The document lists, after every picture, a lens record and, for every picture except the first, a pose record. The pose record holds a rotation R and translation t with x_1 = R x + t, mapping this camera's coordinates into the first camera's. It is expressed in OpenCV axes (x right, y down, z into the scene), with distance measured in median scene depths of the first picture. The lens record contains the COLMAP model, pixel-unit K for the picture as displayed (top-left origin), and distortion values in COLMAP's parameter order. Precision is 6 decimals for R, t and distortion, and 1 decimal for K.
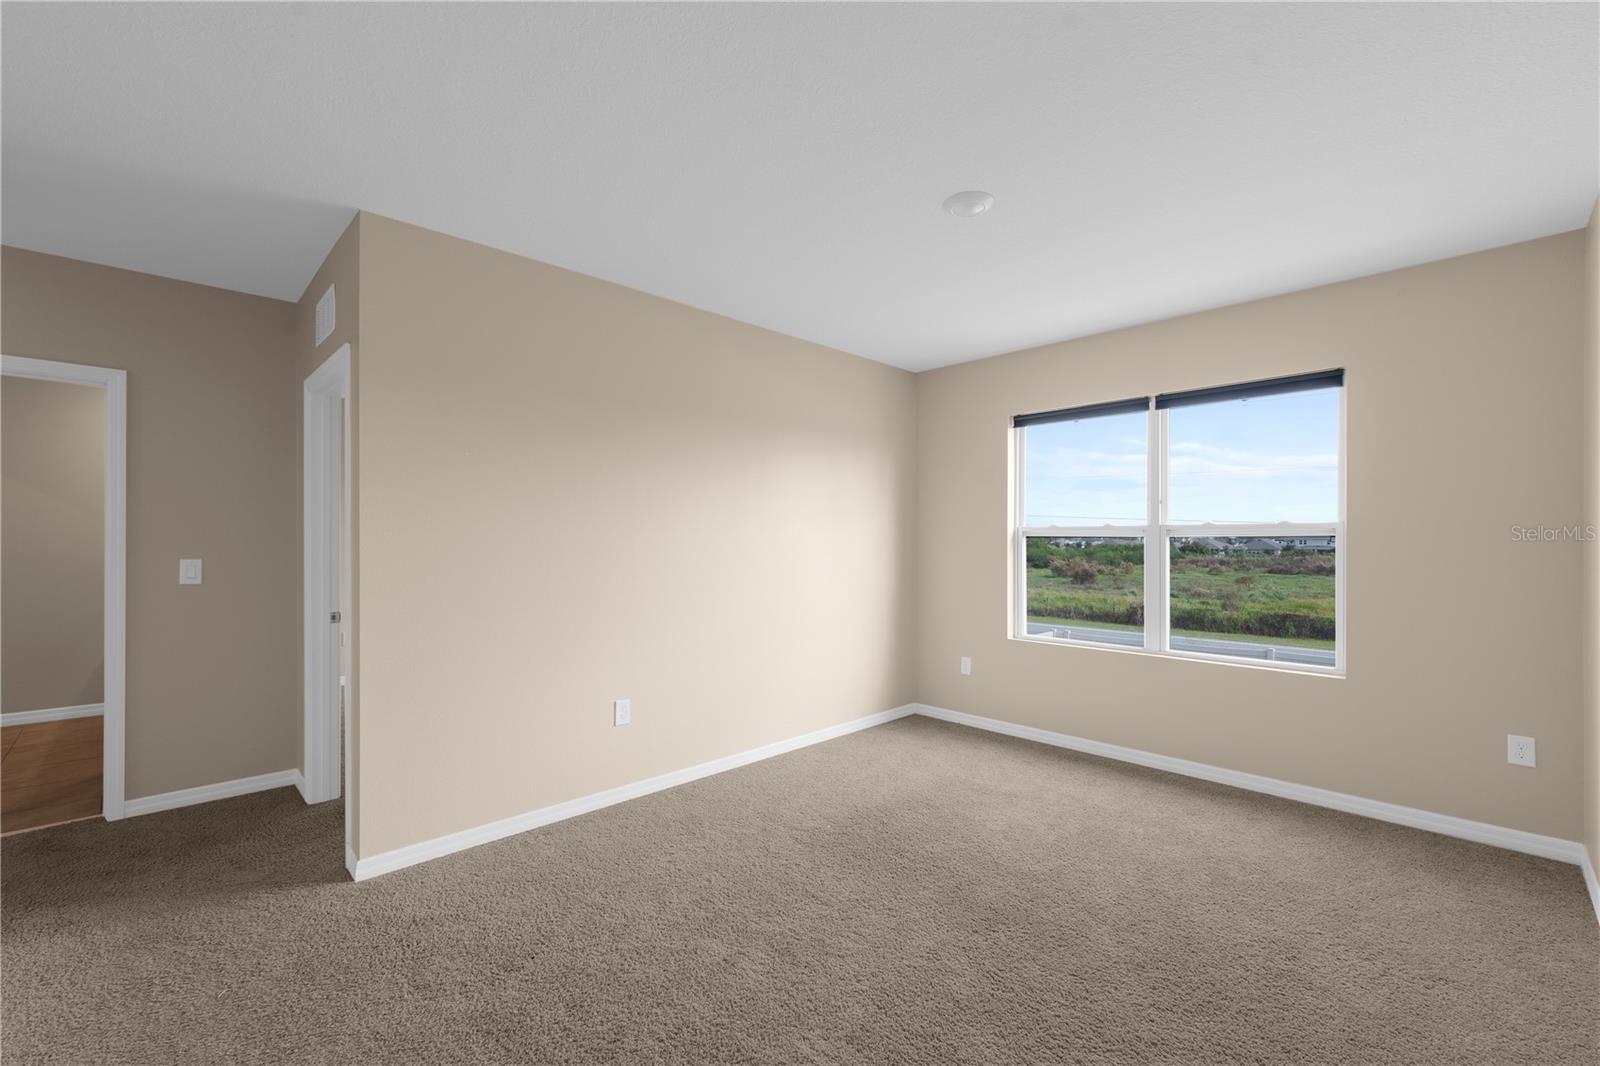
lens RADIAL K [[654.9, 0, 802.8], [0, 654.9, 535.8], [0, 0, 1]] dist [-0.000407, -0.000253]
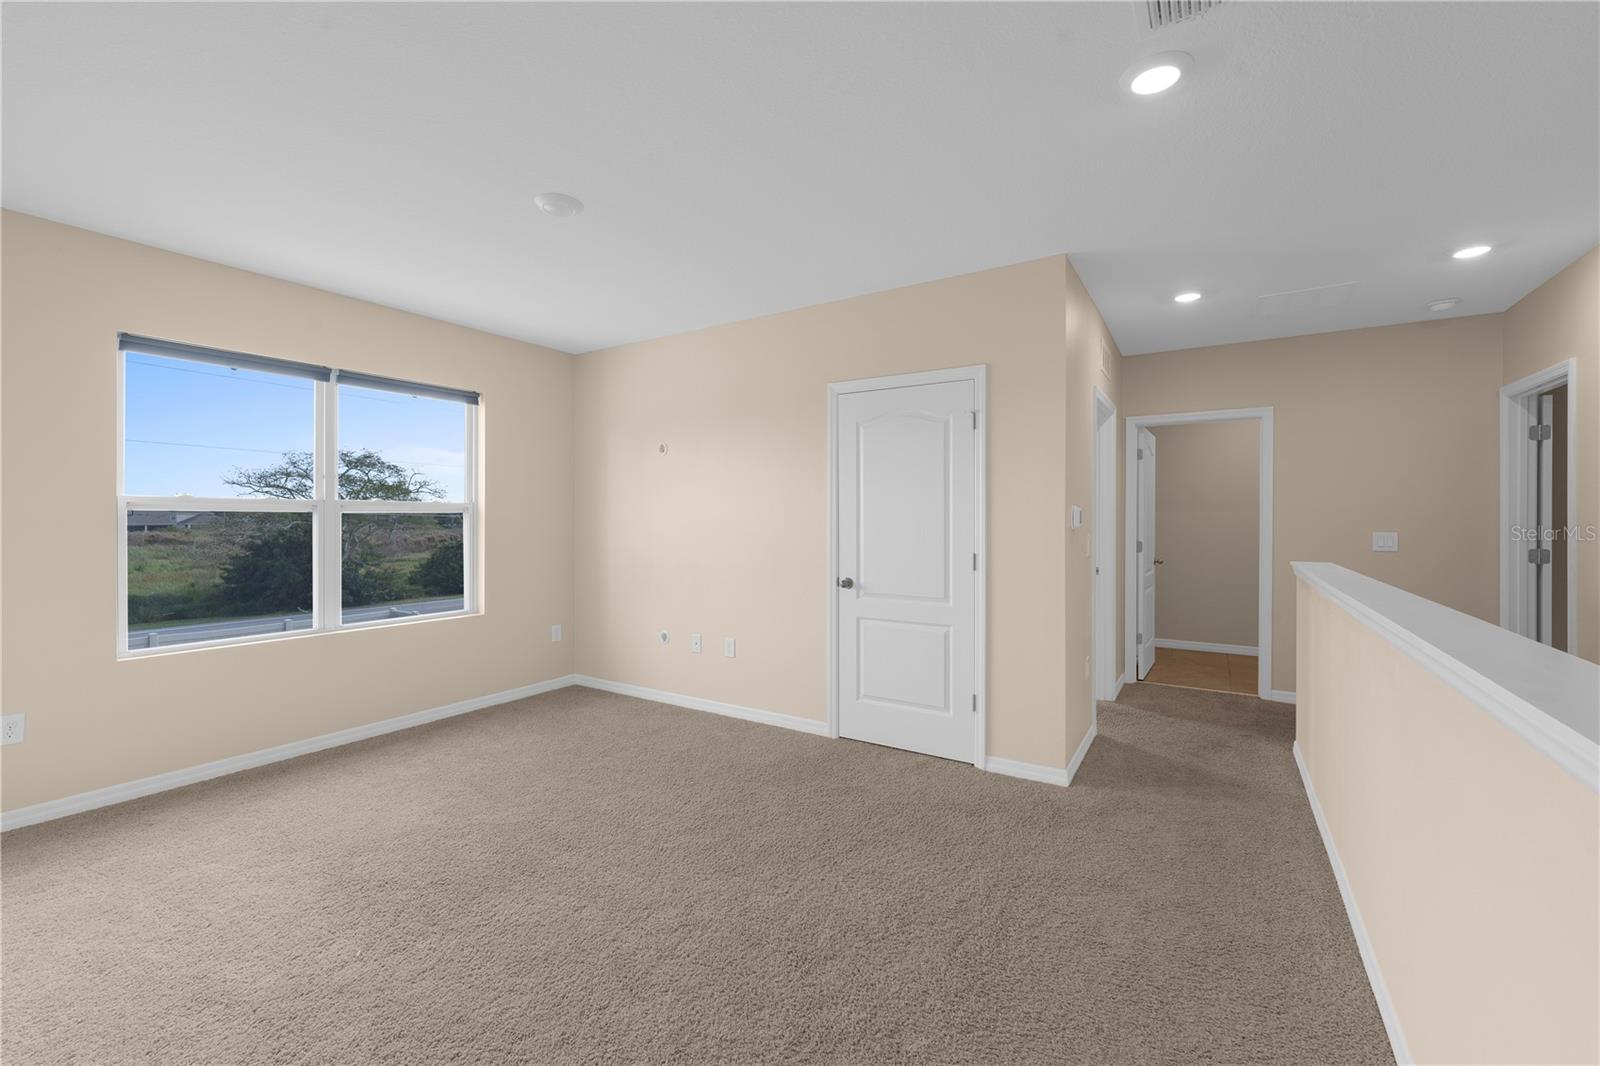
lens RADIAL K [[654.9, 0, 782.2], [0, 654.9, 519.6], [0, 0, 1]] dist [-0.000407, -0.000253]
pose [[-0.200824, -0.008621, 0.979589, -0.559419], [-0.010632, 0.999922, 0.006621, -0.001020], [-0.979570, -0.009085, -0.200900, 0.540445]]
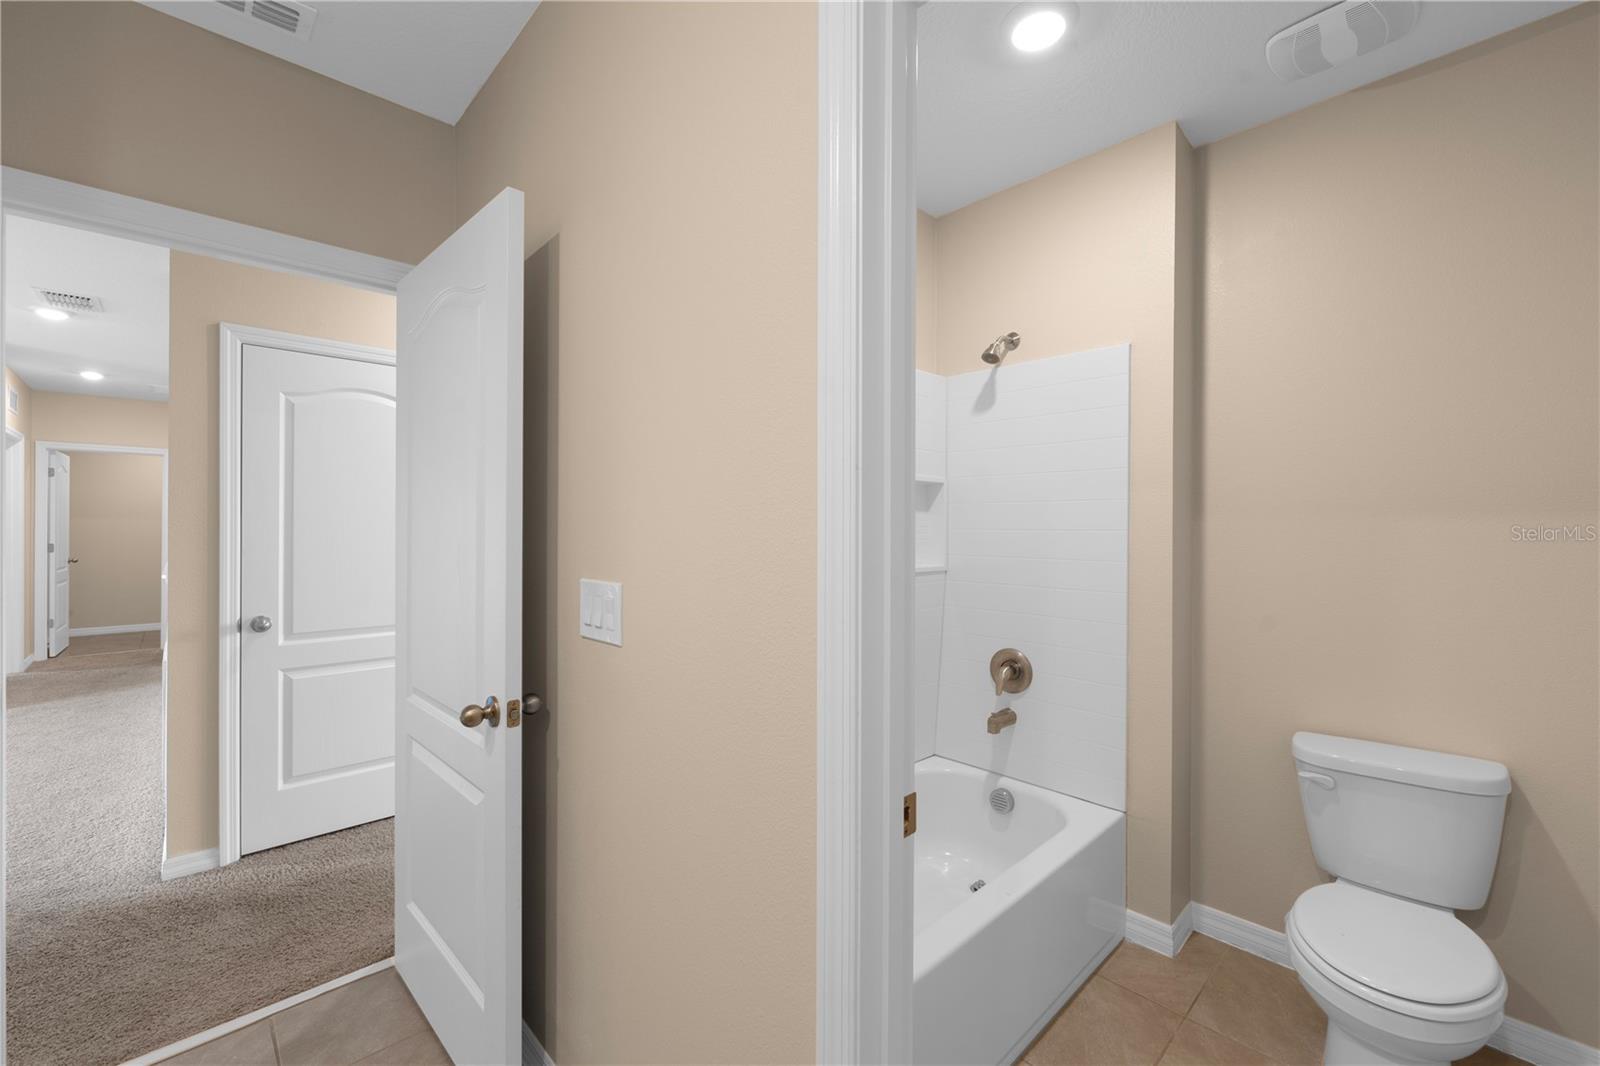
lens RADIAL K [[654.9, 0, 790.2], [0, 654.9, 530.9], [0, 0, 1]] dist [-0.000407, -0.000253]
pose [[-0.999402, -0.017078, 0.030070, -1.202421], [-0.017242, 0.999838, -0.005193, -0.008371], [-0.029977, -0.005709, -0.999534, 1.062850]]
